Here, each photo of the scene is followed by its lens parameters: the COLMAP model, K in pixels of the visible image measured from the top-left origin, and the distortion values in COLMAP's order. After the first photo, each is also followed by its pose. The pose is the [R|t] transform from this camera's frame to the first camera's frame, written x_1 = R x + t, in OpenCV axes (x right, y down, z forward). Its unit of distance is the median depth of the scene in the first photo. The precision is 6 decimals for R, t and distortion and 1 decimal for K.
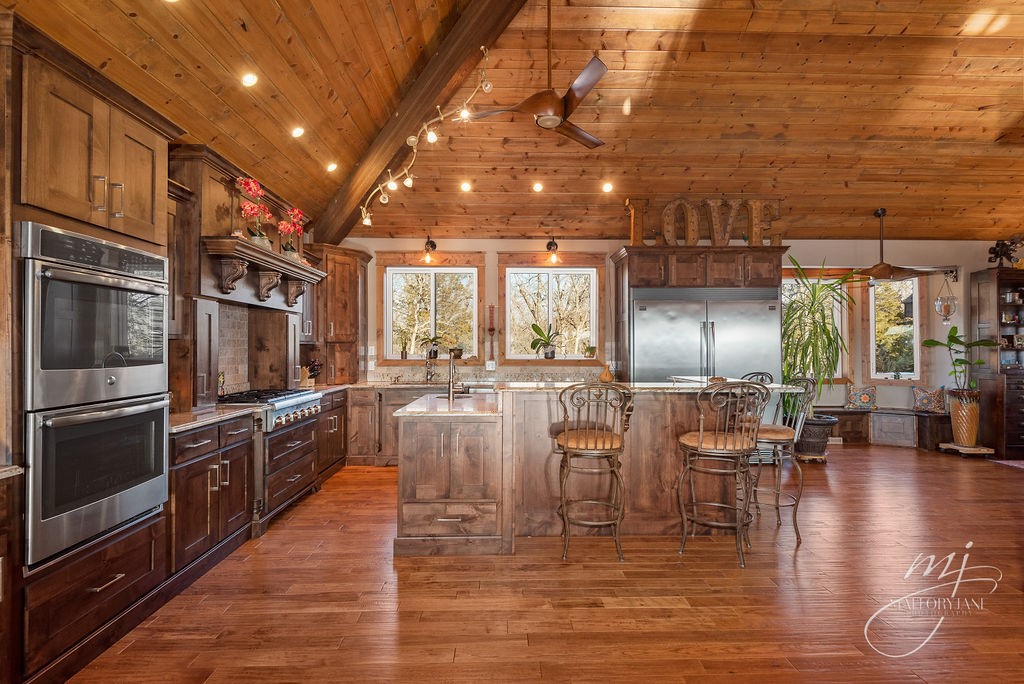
lens RADIAL K [[496.1, 0, 510.6], [0, 496.1, 342.0], [0, 0, 1]] dist [0.014841, -0.010697]
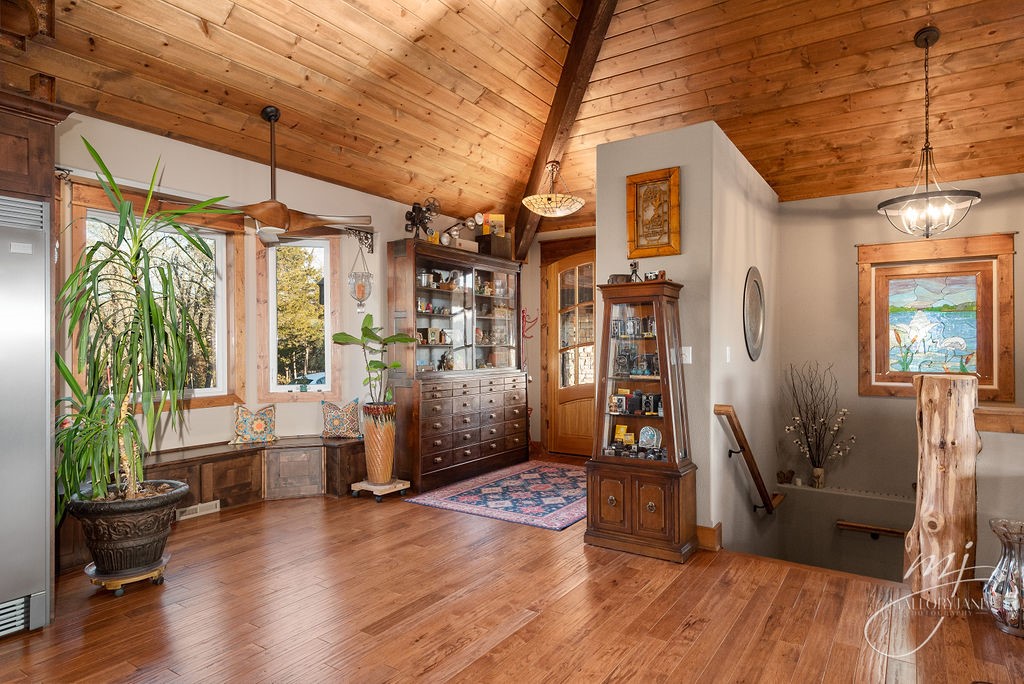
lens RADIAL K [[608.0, 0, 512.4], [0, 608.0, 343.2], [0, 0, 1]] dist [0.025519, -0.006353]
pose [[0.582024, -0.001714, 0.813170, 0.305928], [-0.005622, 0.999965, 0.006131, 0.002797], [-0.813152, -0.008140, 0.581995, 0.332207]]
